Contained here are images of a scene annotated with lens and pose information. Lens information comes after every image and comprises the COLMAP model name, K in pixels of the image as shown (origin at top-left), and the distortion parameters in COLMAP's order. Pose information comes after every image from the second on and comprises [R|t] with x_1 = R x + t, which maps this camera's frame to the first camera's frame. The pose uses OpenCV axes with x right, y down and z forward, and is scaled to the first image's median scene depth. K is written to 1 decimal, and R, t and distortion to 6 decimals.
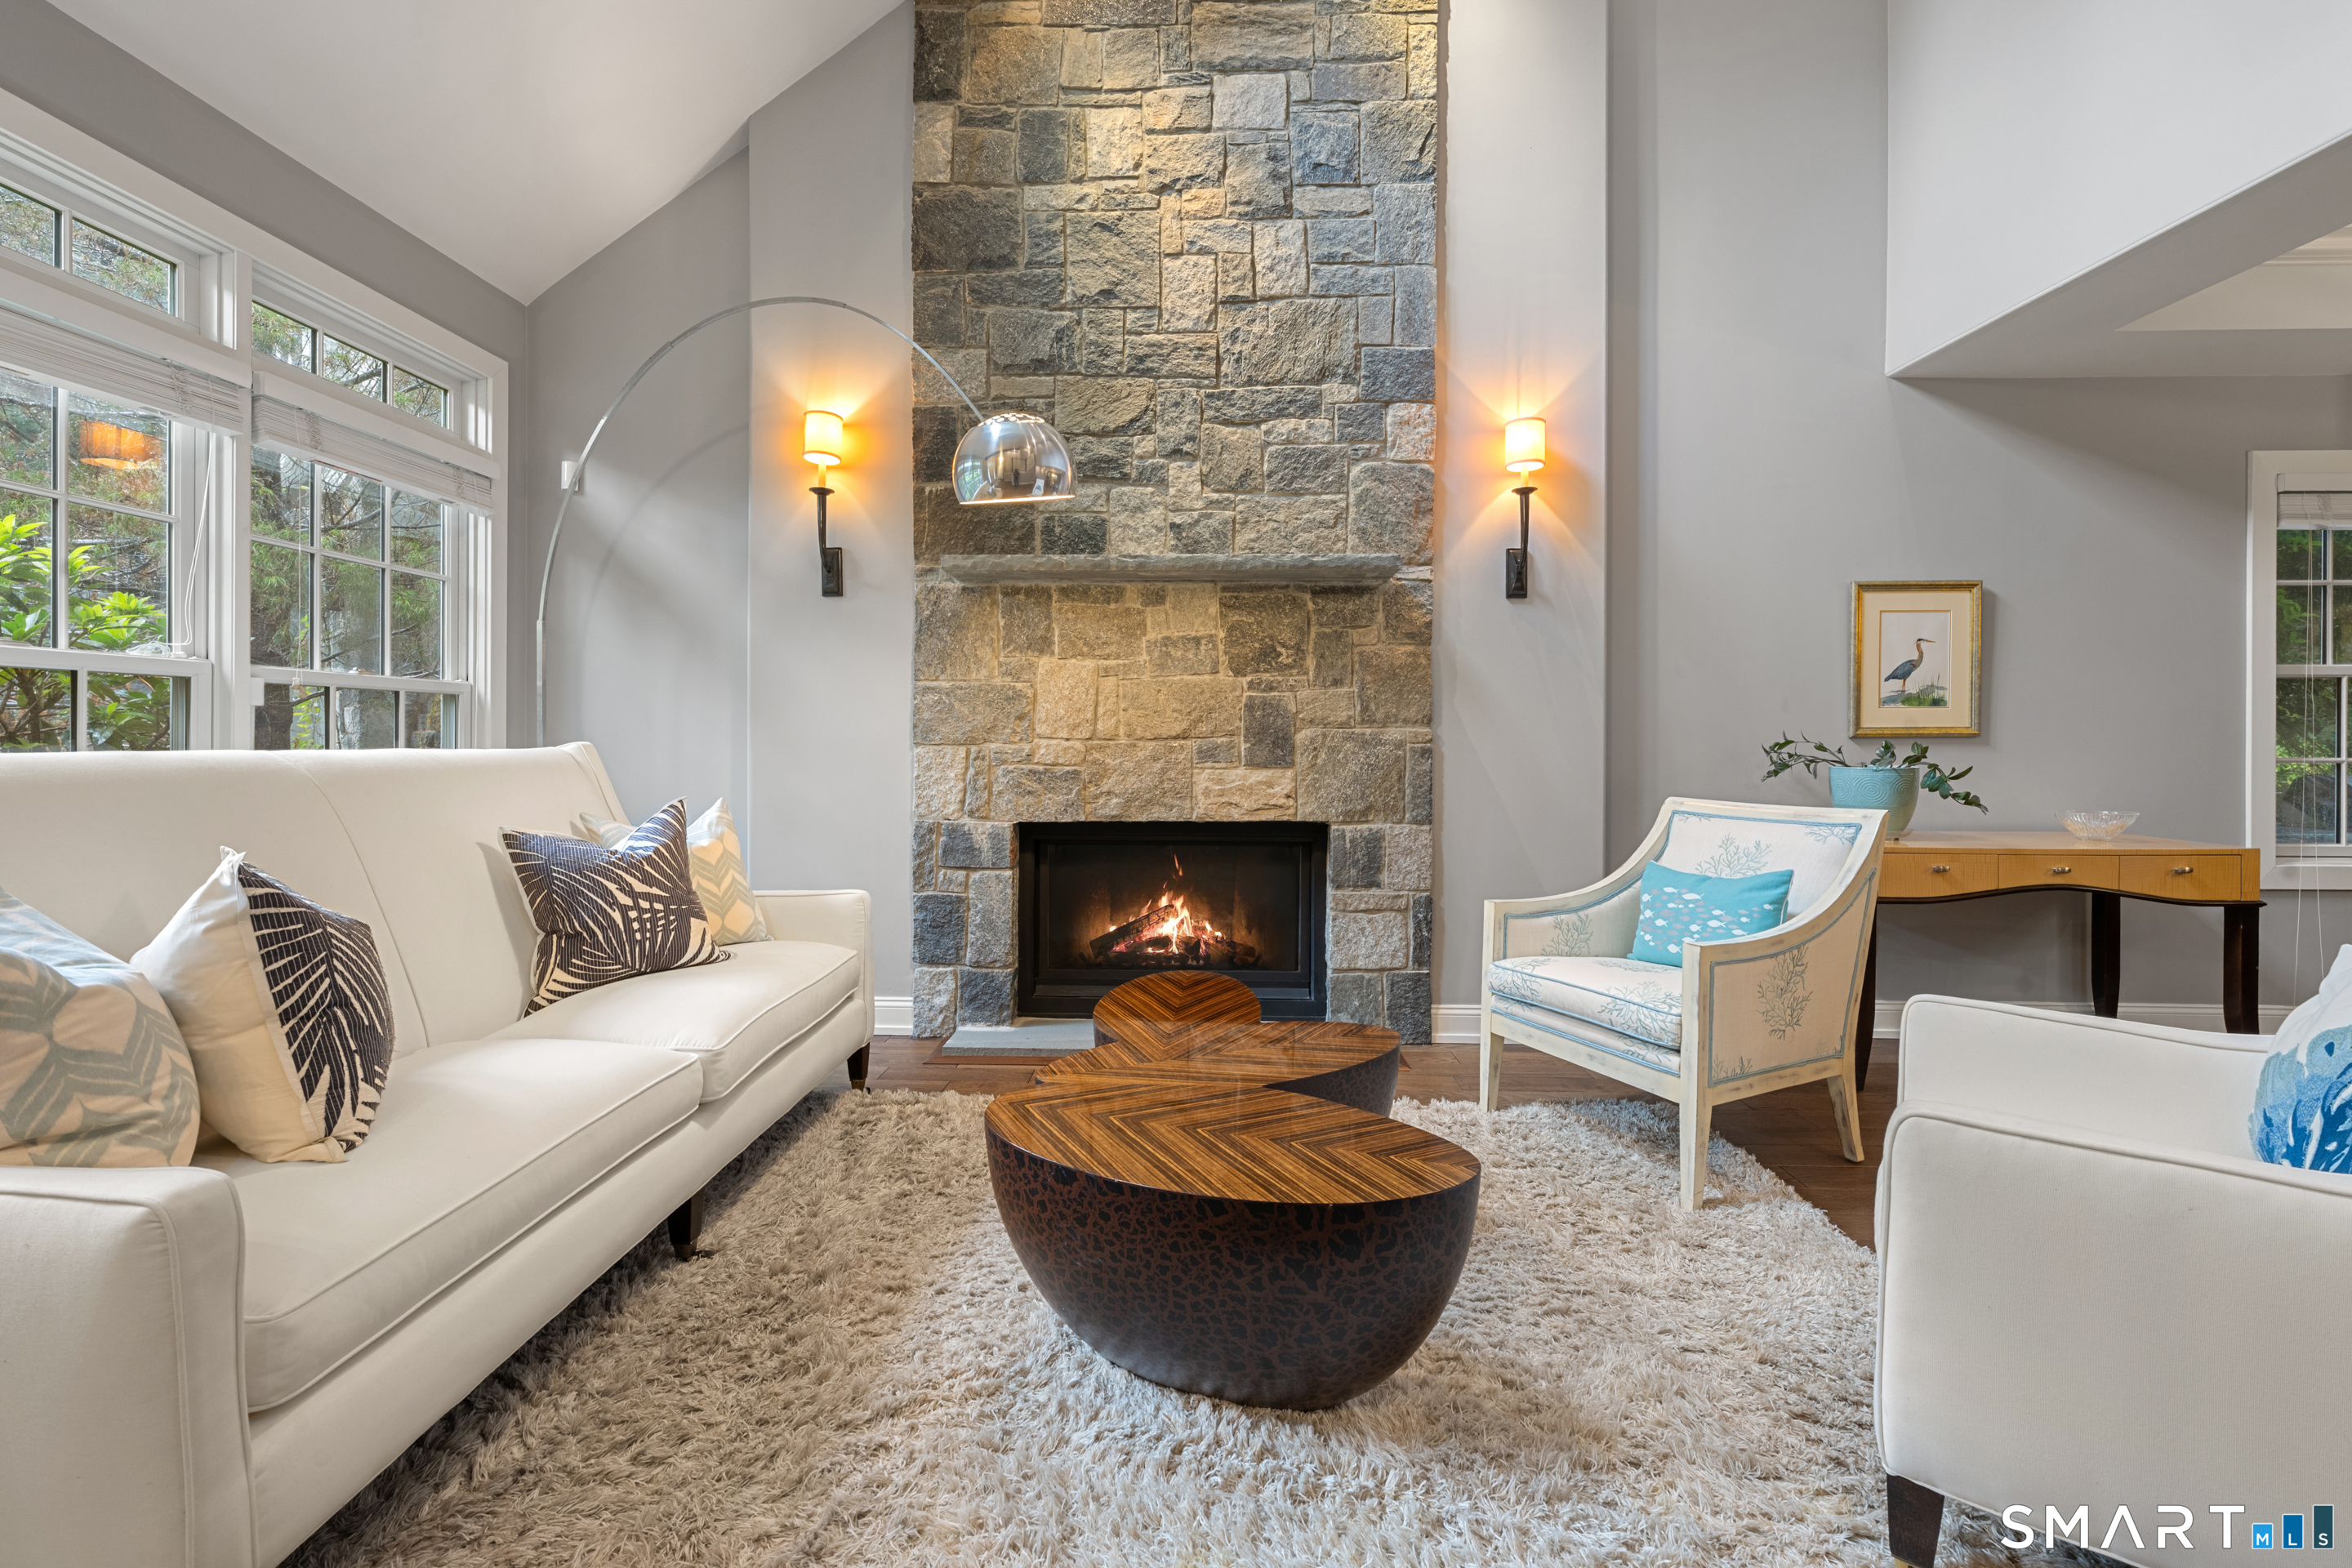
lens RADIAL K [[962.0, 0, 1173.0], [0, 962.0, 740.3], [0, 0, 1]] dist [0.000625, 0.000416]
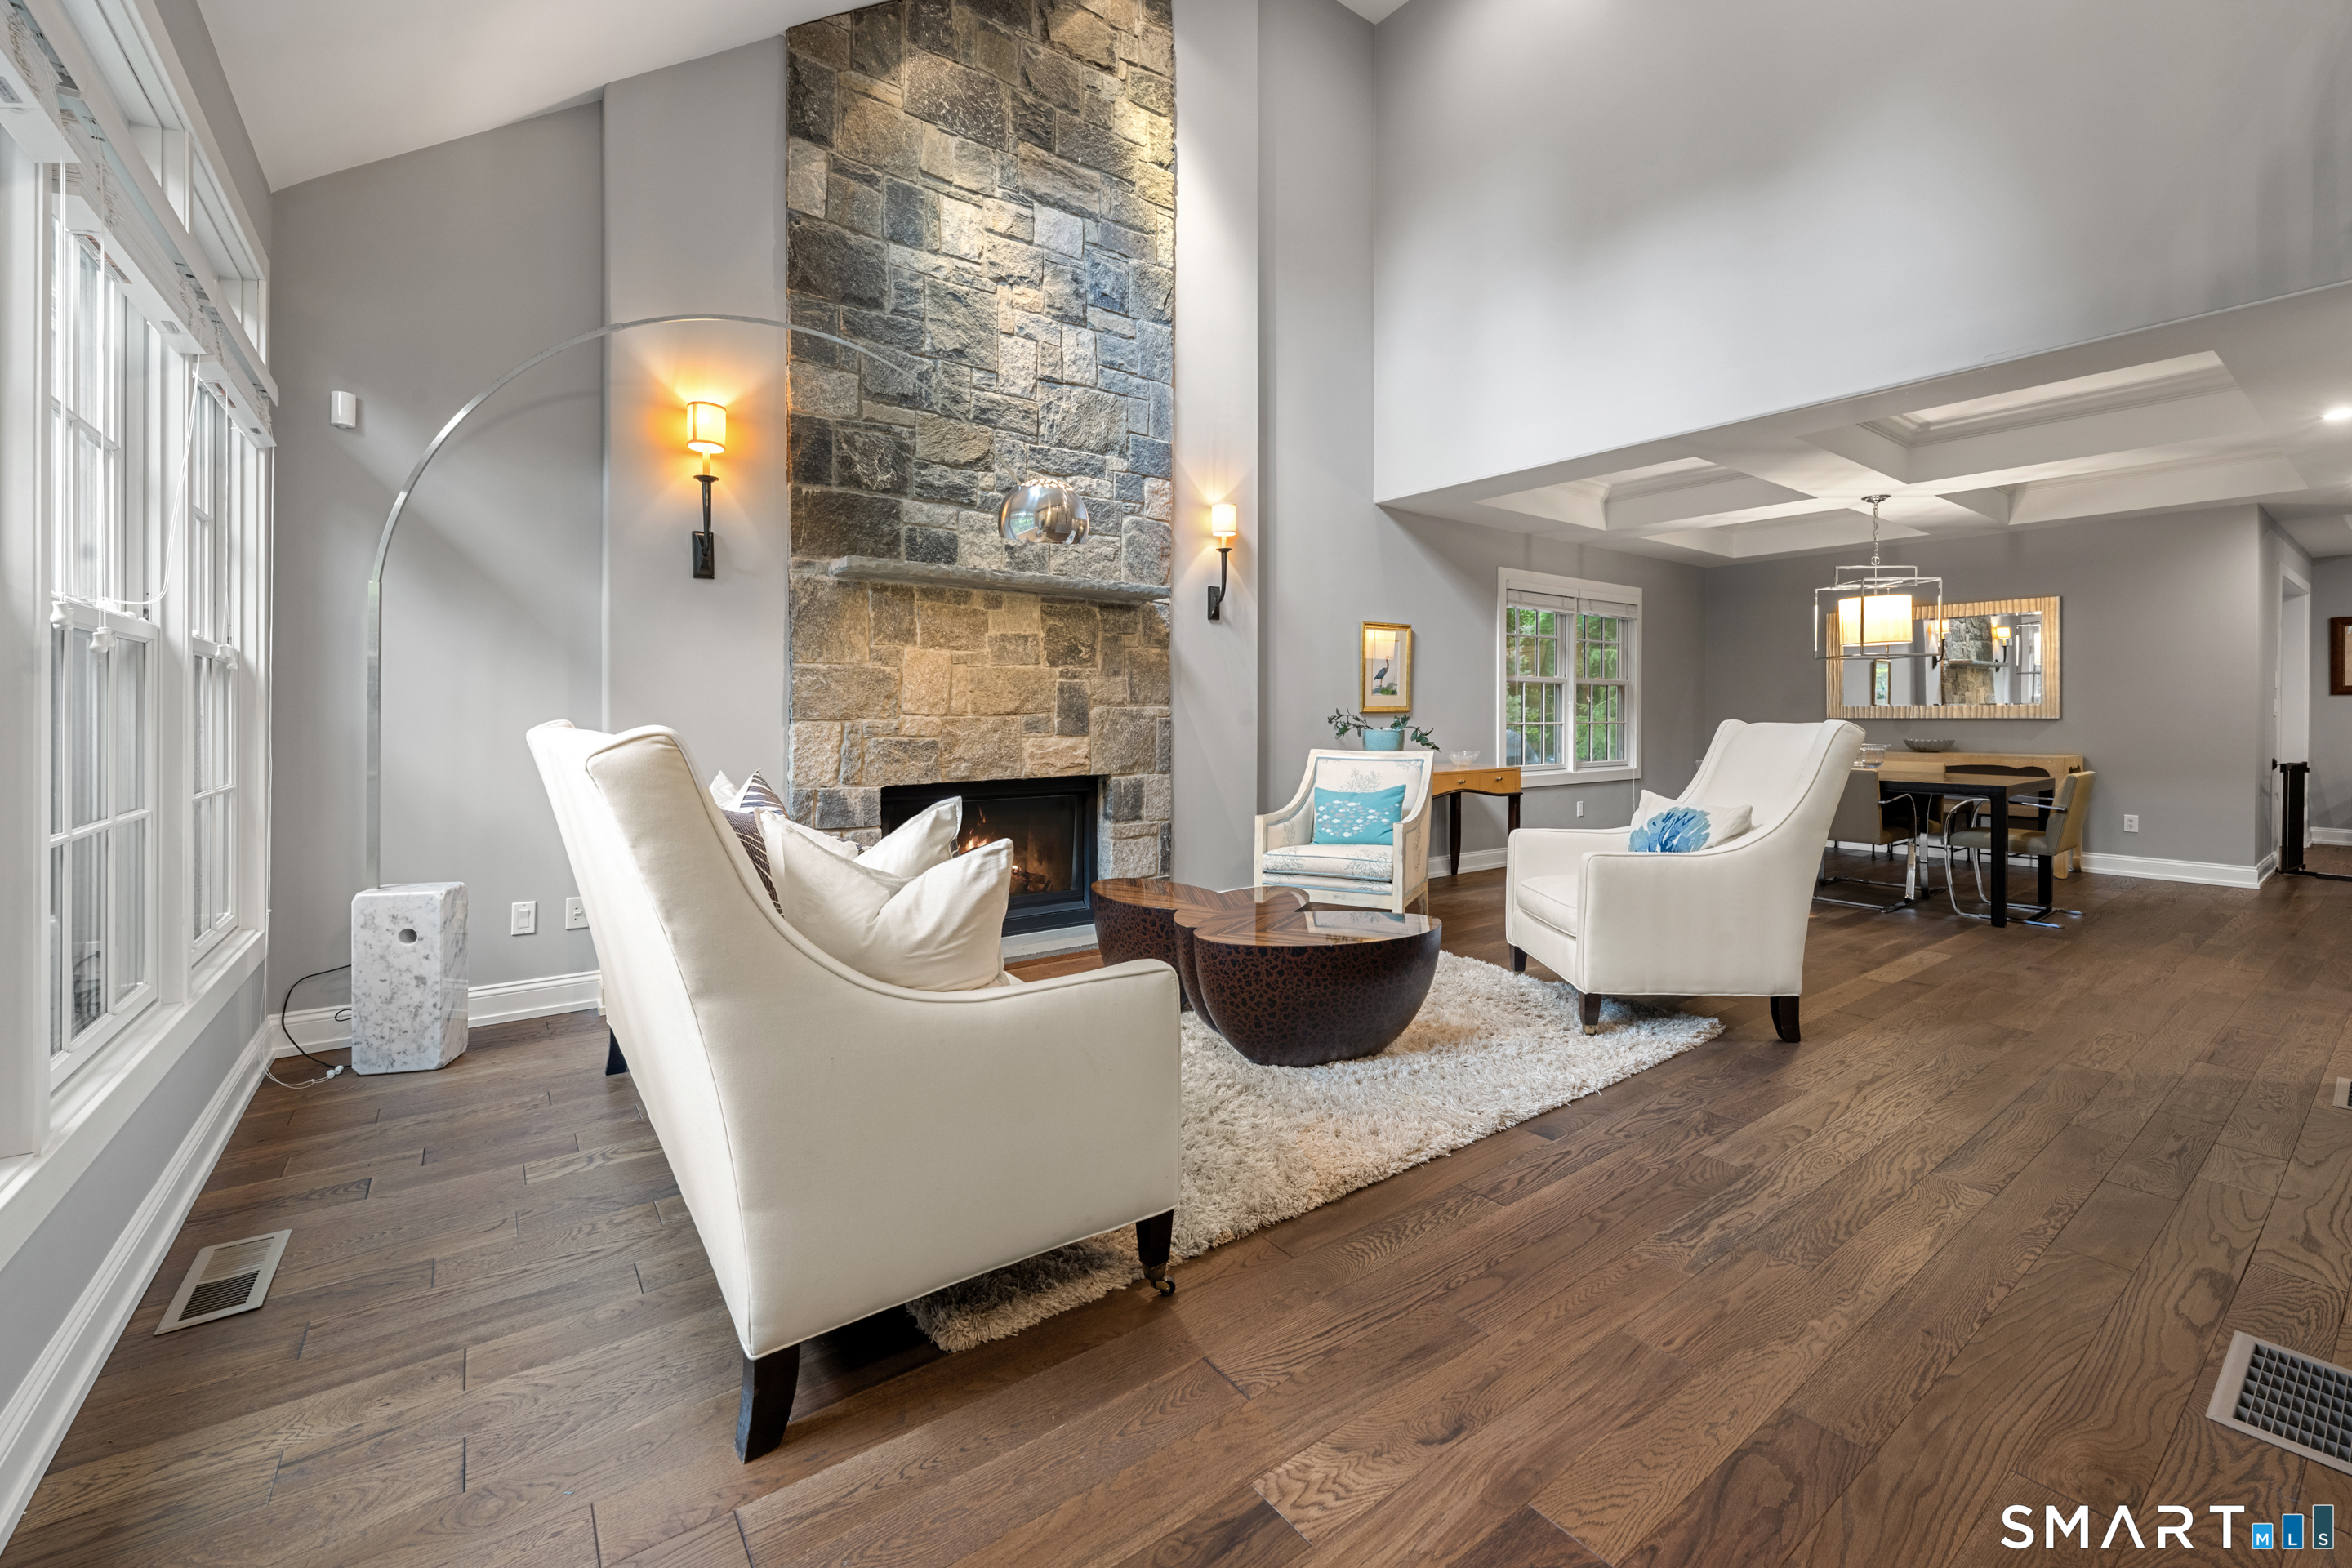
lens RADIAL K [[962.0, 0, 1154.6], [0, 962.0, 717.9], [0, 0, 1]] dist [0.000625, 0.000416]
pose [[0.793045, -0.005060, 0.609141, -0.620530], [0.002696, 0.999985, 0.004798, -0.002679], [-0.609157, -0.002163, 0.793047, -0.127218]]
